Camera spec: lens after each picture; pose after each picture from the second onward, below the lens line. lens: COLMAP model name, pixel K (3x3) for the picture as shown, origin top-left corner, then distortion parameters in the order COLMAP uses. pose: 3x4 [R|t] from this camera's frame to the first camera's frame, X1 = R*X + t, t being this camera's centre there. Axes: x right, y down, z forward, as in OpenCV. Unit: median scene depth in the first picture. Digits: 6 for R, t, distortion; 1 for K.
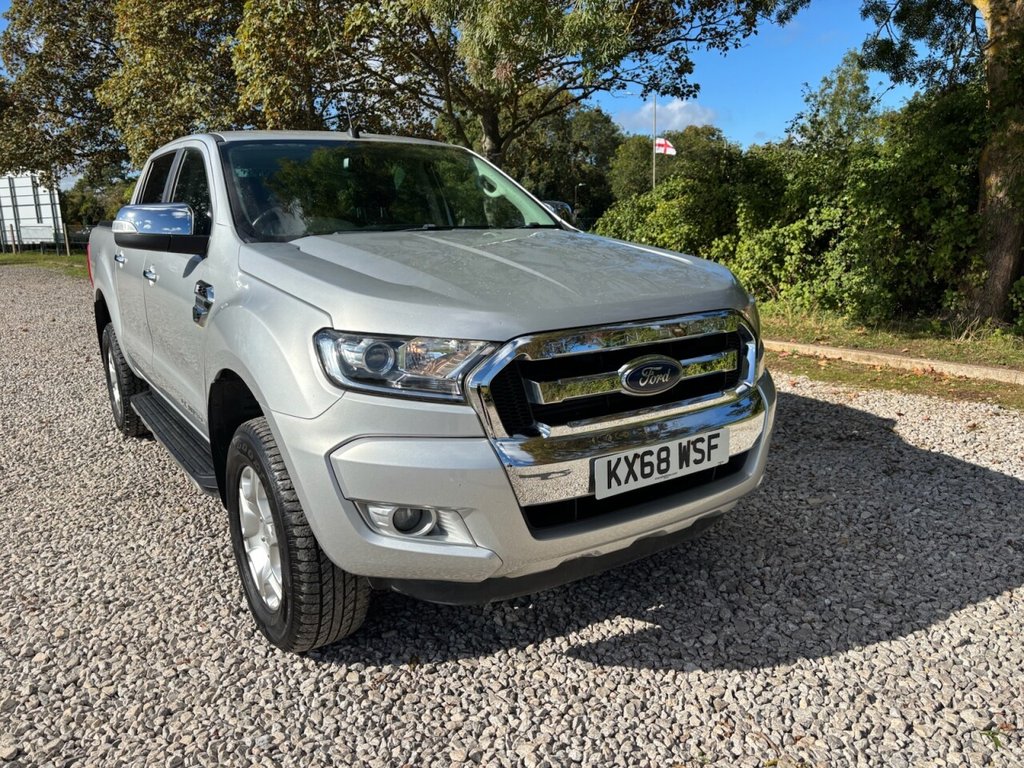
lens RADIAL K [[774.0, 0, 509.7], [0, 774.0, 401.5], [0, 0, 1]] dist [0.055761, -0.058381]
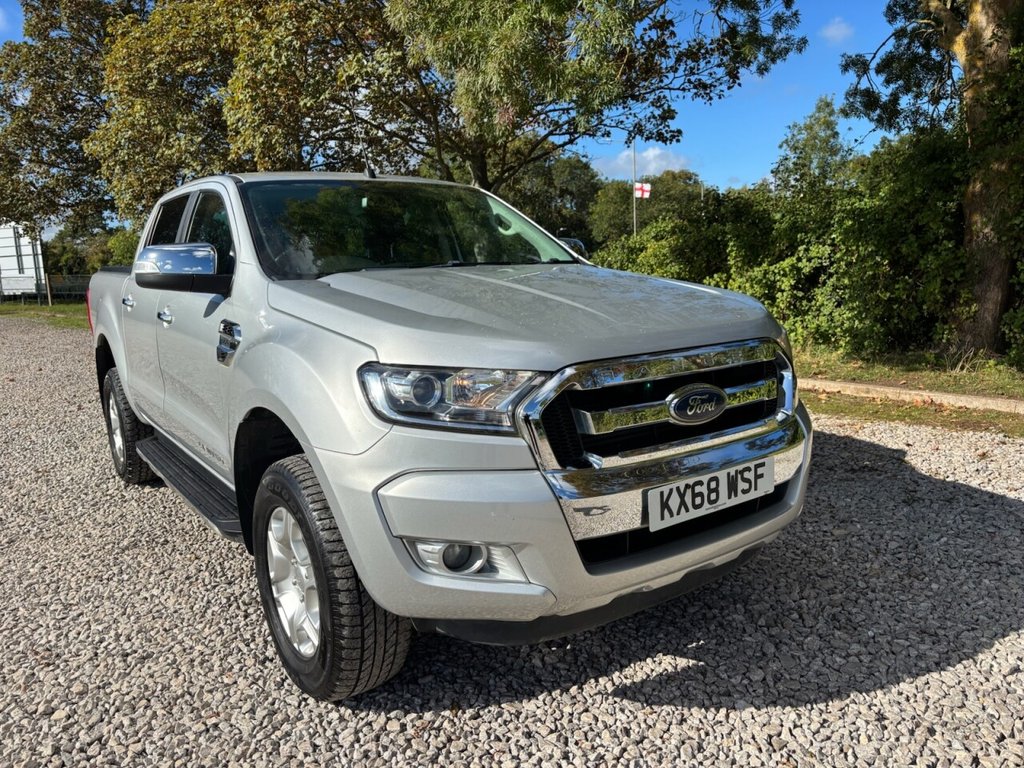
lens RADIAL K [[774.0, 0, 516.2], [0, 774.0, 399.7], [0, 0, 1]] dist [0.055761, -0.058381]
pose [[0.999407, -0.018801, 0.028853, -0.063921], [0.020408, 0.998198, -0.056425, 0.009659], [-0.027740, 0.056981, 0.997990, 0.013811]]
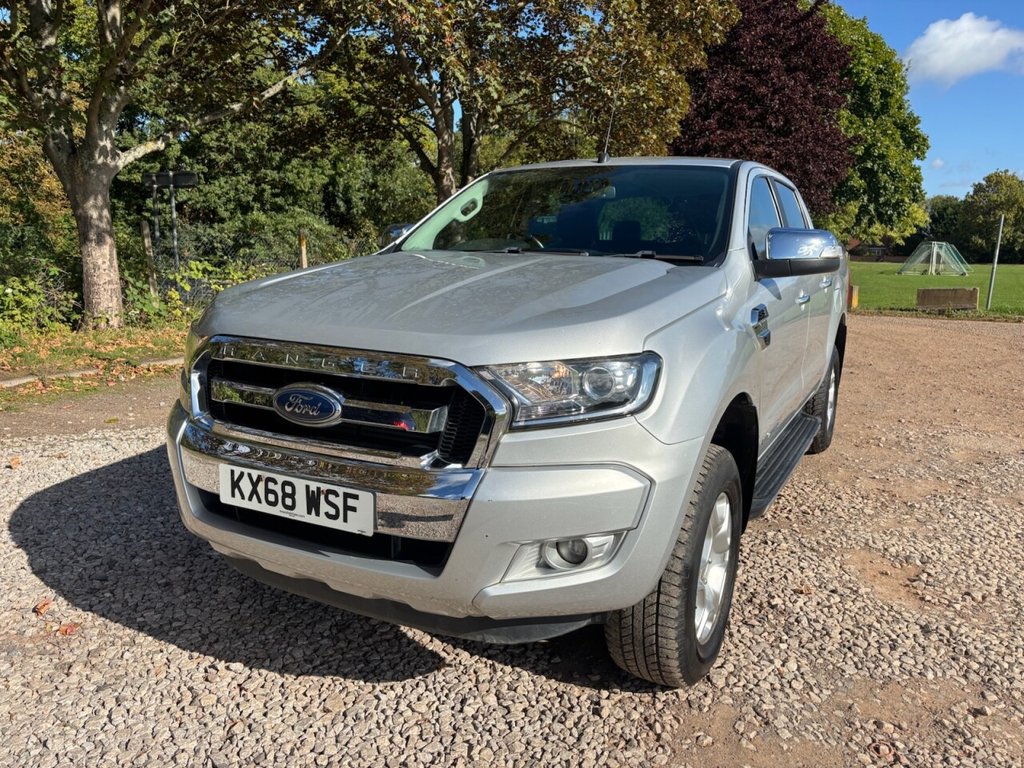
lens RADIAL K [[774.0, 0, 505.6], [0, 774.0, 386.2], [0, 0, 1]] dist [0.055761, -0.058381]
pose [[0.472760, 0.191040, -0.860233, 0.906937], [-0.236188, 0.967968, 0.085164, -0.158669], [0.848948, 0.162915, 0.502738, 0.600858]]
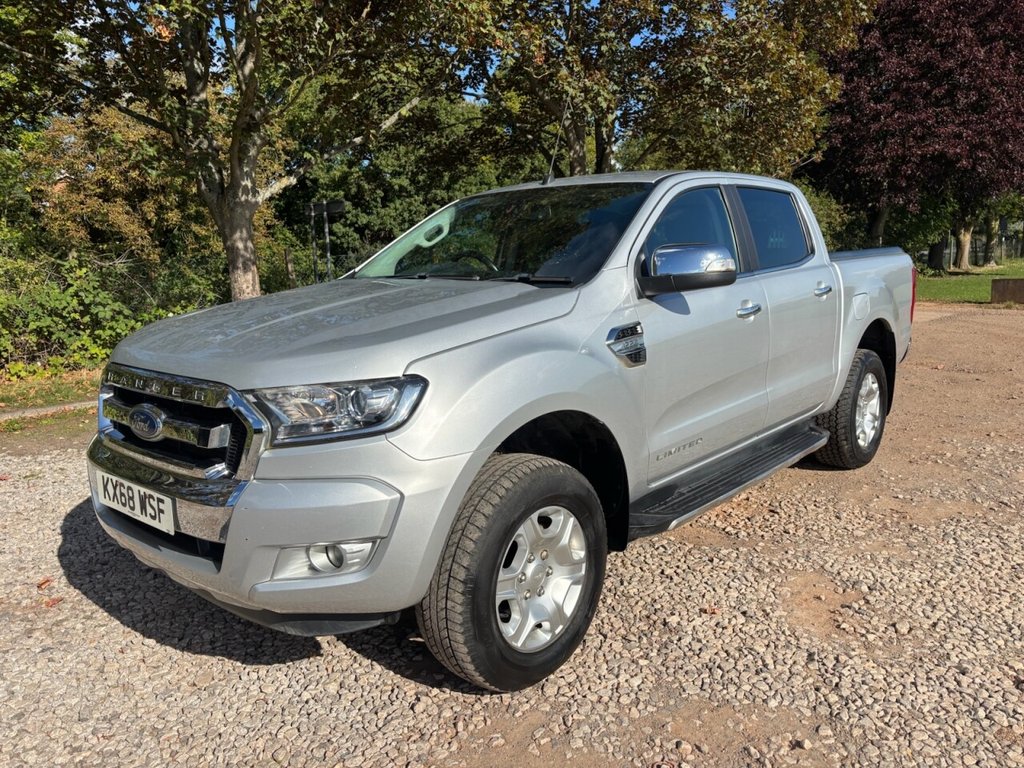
lens RADIAL K [[774.0, 0, 503.7], [0, 774.0, 389.2], [0, 0, 1]] dist [0.055761, -0.058381]
pose [[0.250832, 0.185653, -0.950061, 1.125632], [-0.205061, 0.969355, 0.135284, -0.277302], [0.946062, 0.160887, 0.281215, 0.959265]]
